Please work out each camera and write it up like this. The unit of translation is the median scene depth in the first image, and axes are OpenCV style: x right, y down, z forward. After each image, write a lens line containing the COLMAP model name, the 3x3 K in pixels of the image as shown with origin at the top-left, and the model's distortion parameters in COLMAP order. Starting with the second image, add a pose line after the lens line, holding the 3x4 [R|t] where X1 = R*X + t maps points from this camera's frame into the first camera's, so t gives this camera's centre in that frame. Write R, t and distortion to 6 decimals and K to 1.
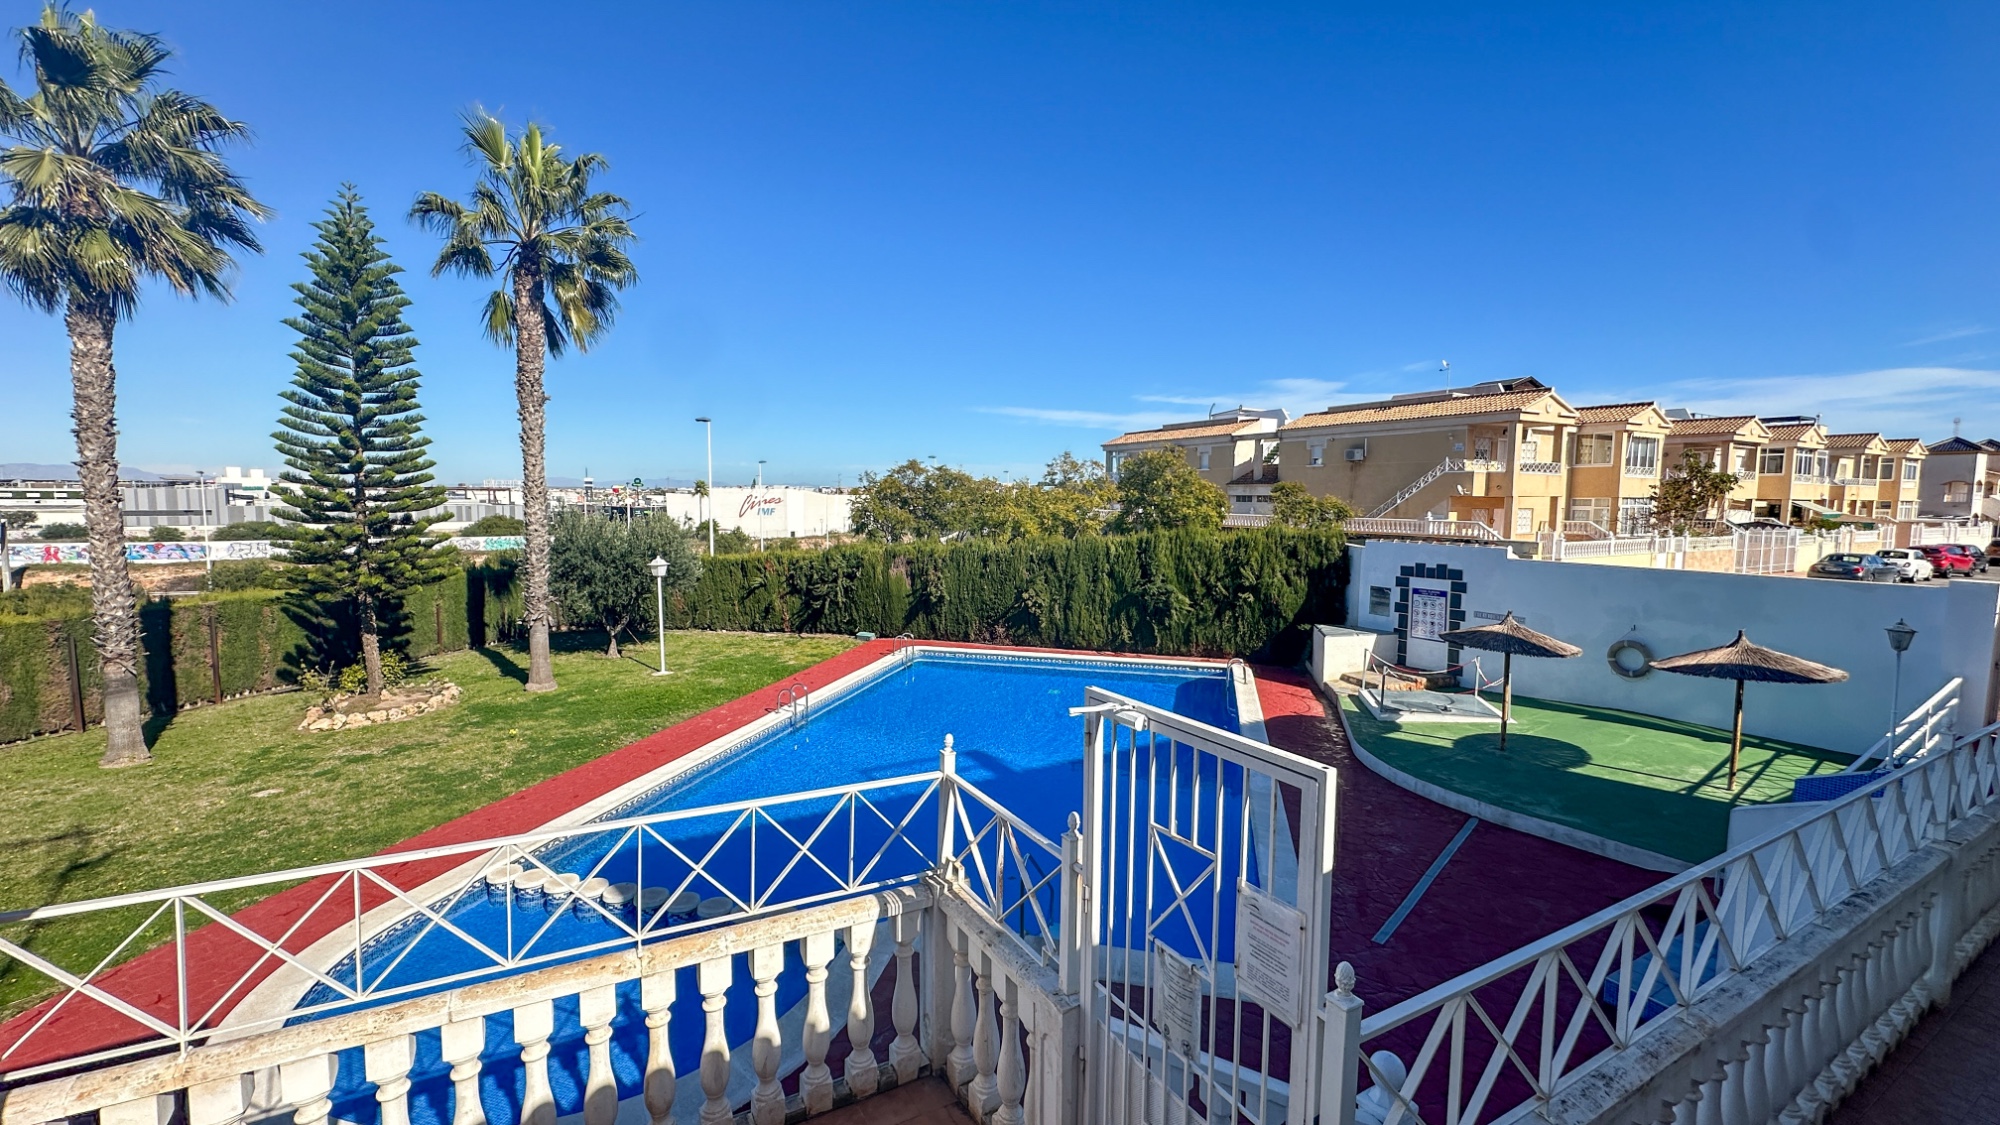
lens RADIAL K [[795.4, 0, 1001.1], [0, 795.4, 559.3], [0, 0, 1]] dist [-0.001139, 0.000238]
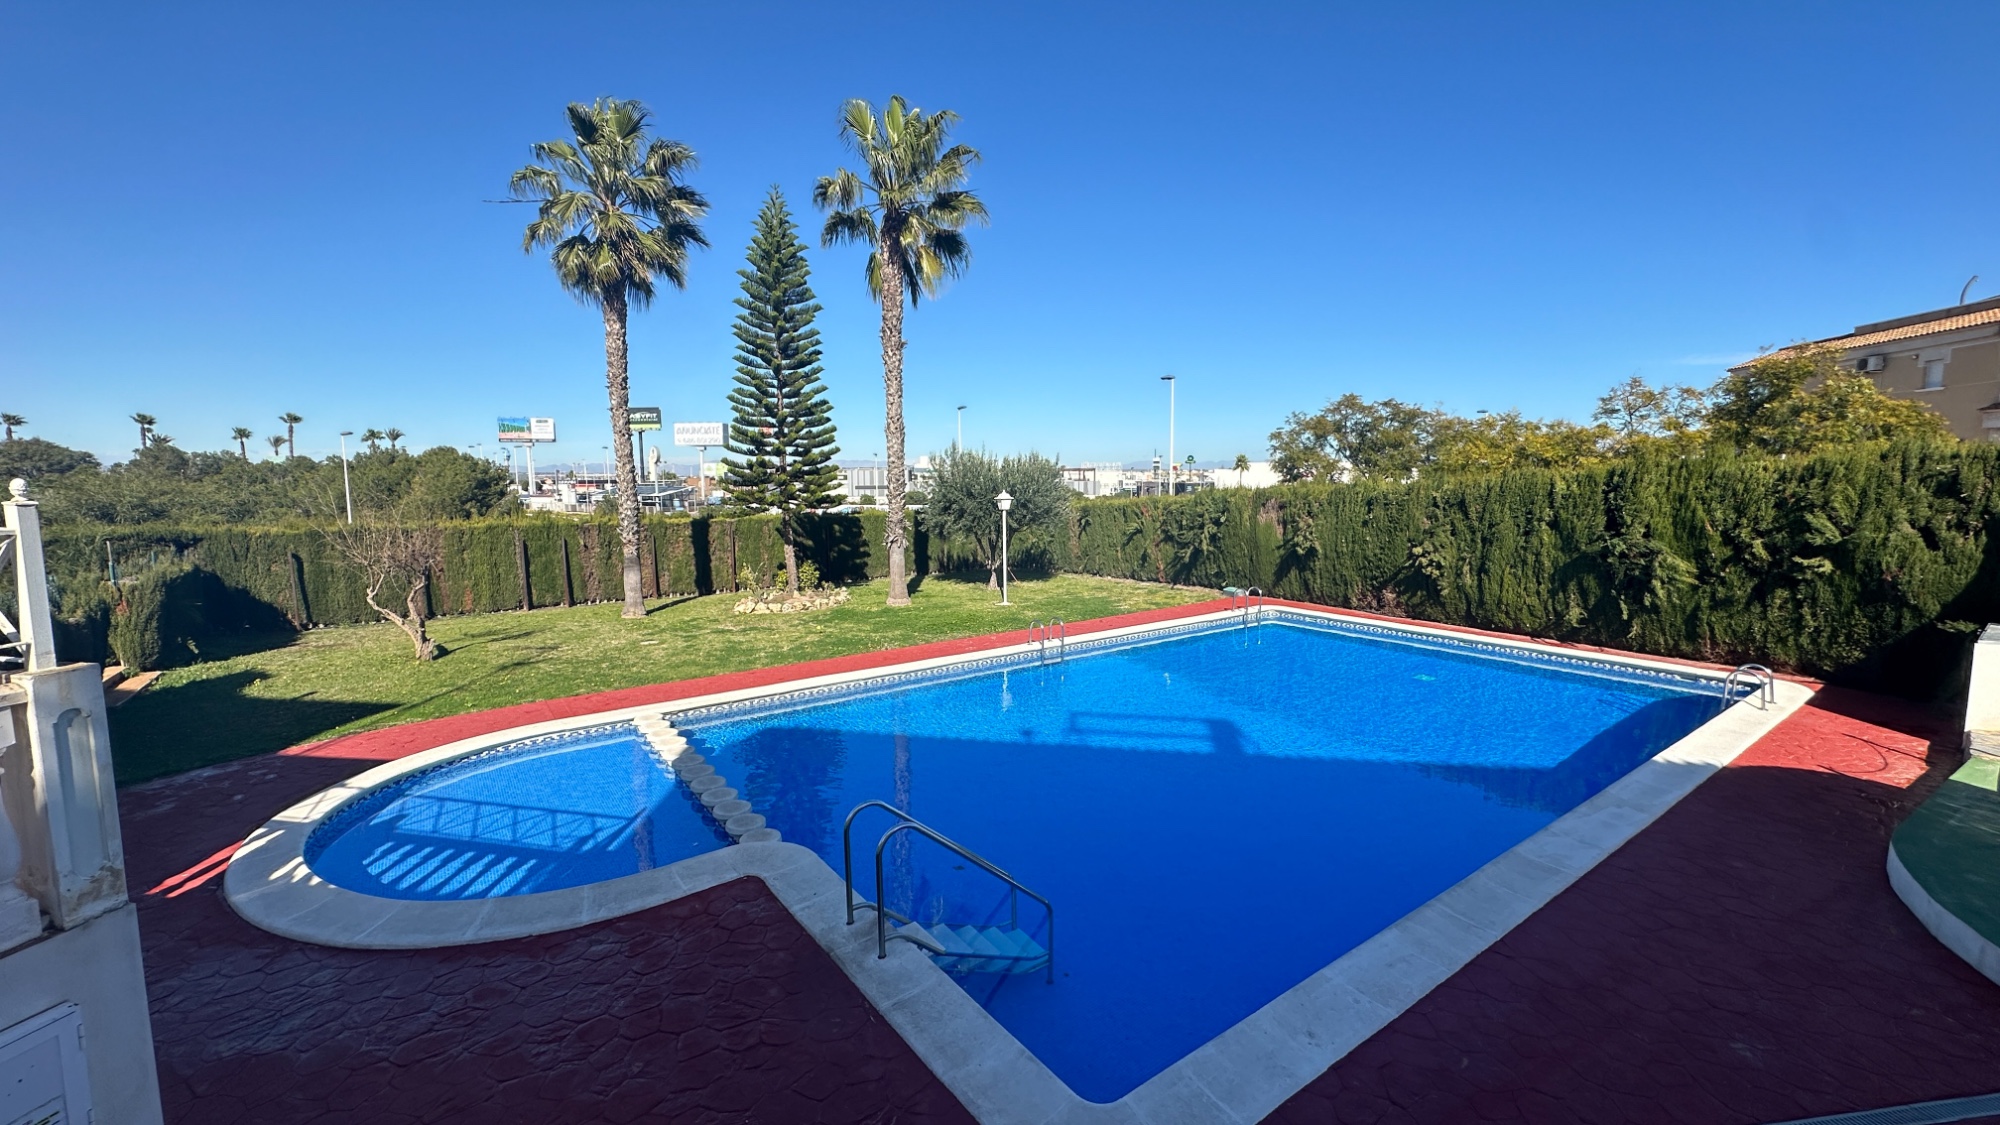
lens RADIAL K [[795.4, 0, 1001.1], [0, 795.4, 559.3], [0, 0, 1]] dist [-0.001139, 0.000238]
pose [[0.769548, 0.054909, -0.636224, 0.210328], [-0.039760, 0.998483, 0.038082, 0.042435], [0.637350, -0.004009, 0.770564, 0.186486]]
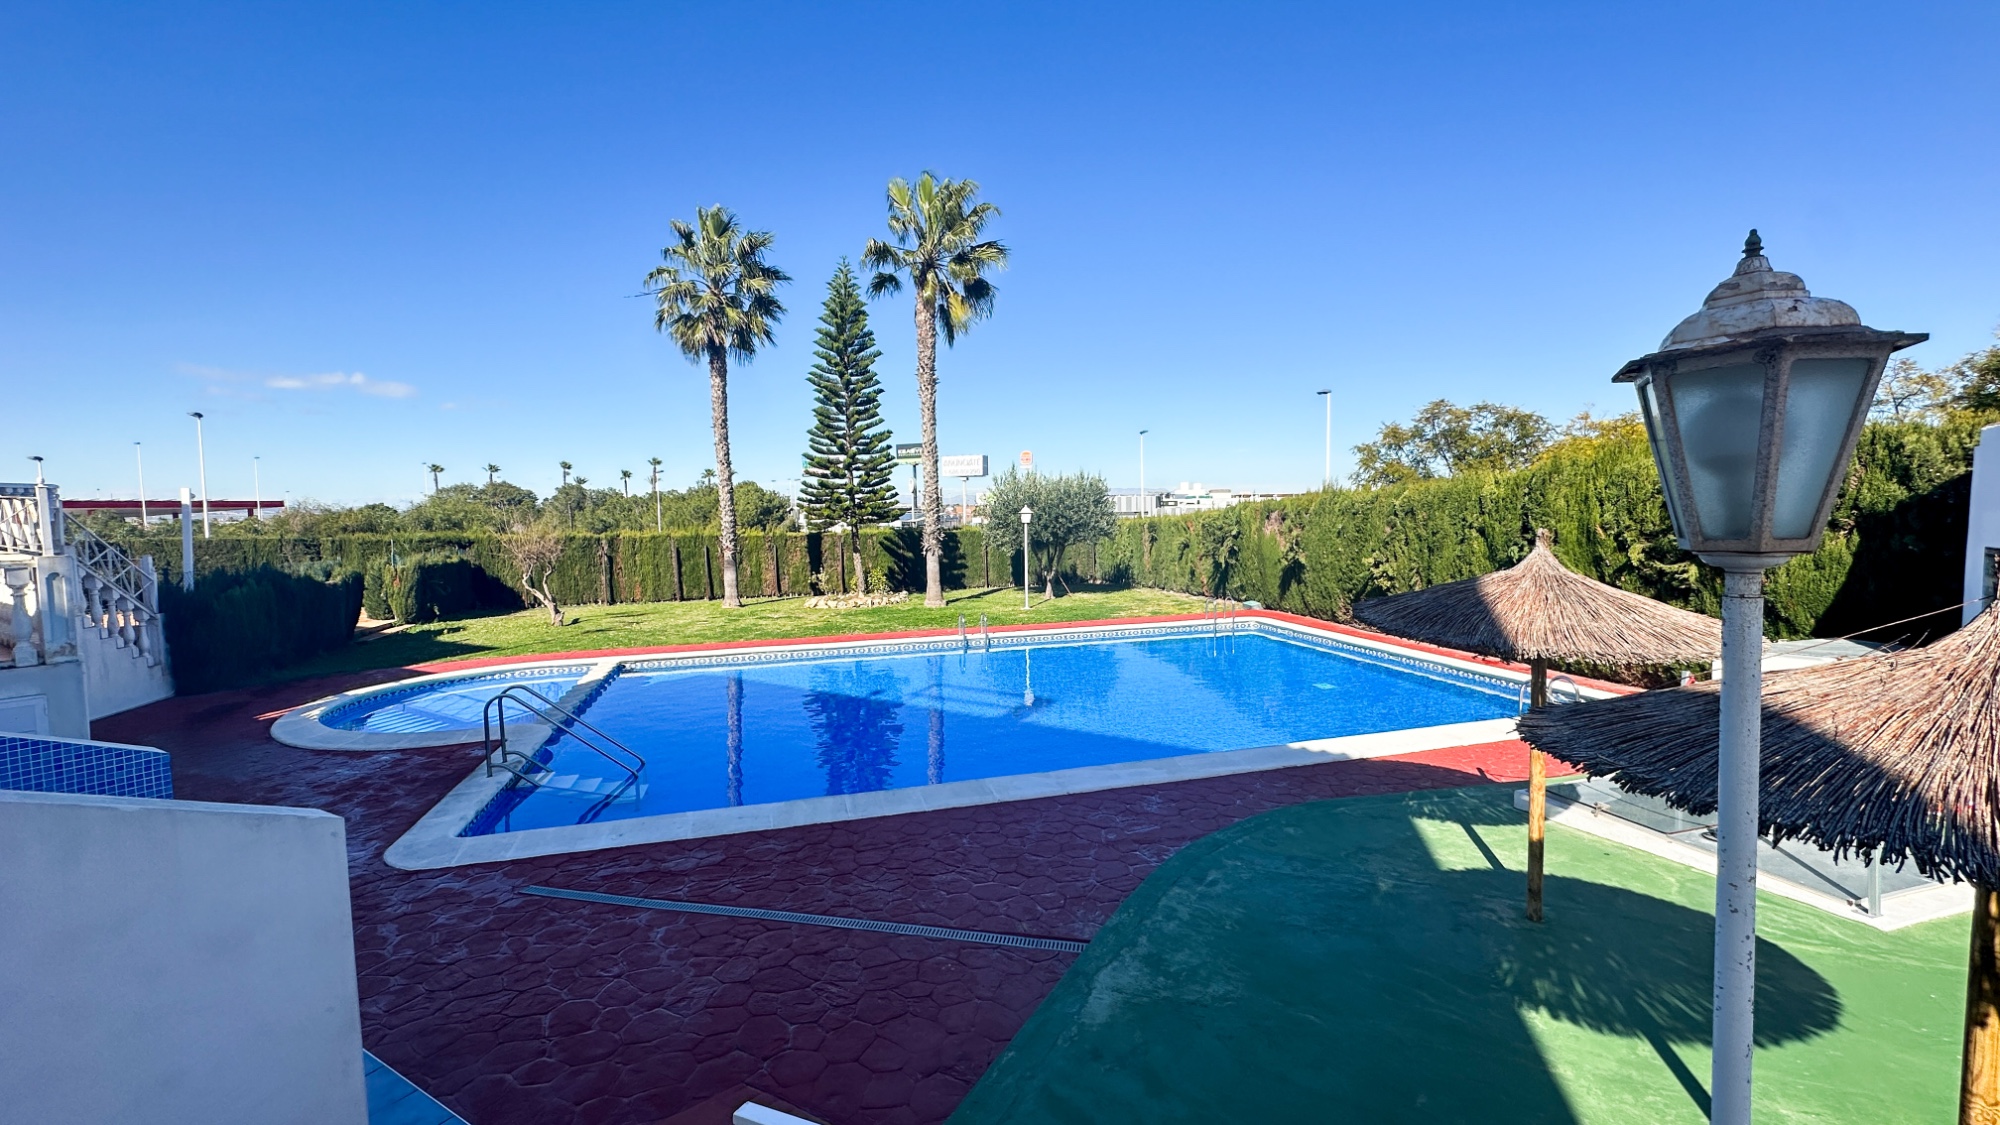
lens RADIAL K [[795.4, 0, 1001.1], [0, 795.4, 559.3], [0, 0, 1]] dist [-0.001139, 0.000238]
pose [[0.508947, 0.041623, -0.859791, 0.489289], [-0.049841, 0.998579, 0.018839, 0.048968], [0.859354, 0.033264, 0.510298, 0.363120]]
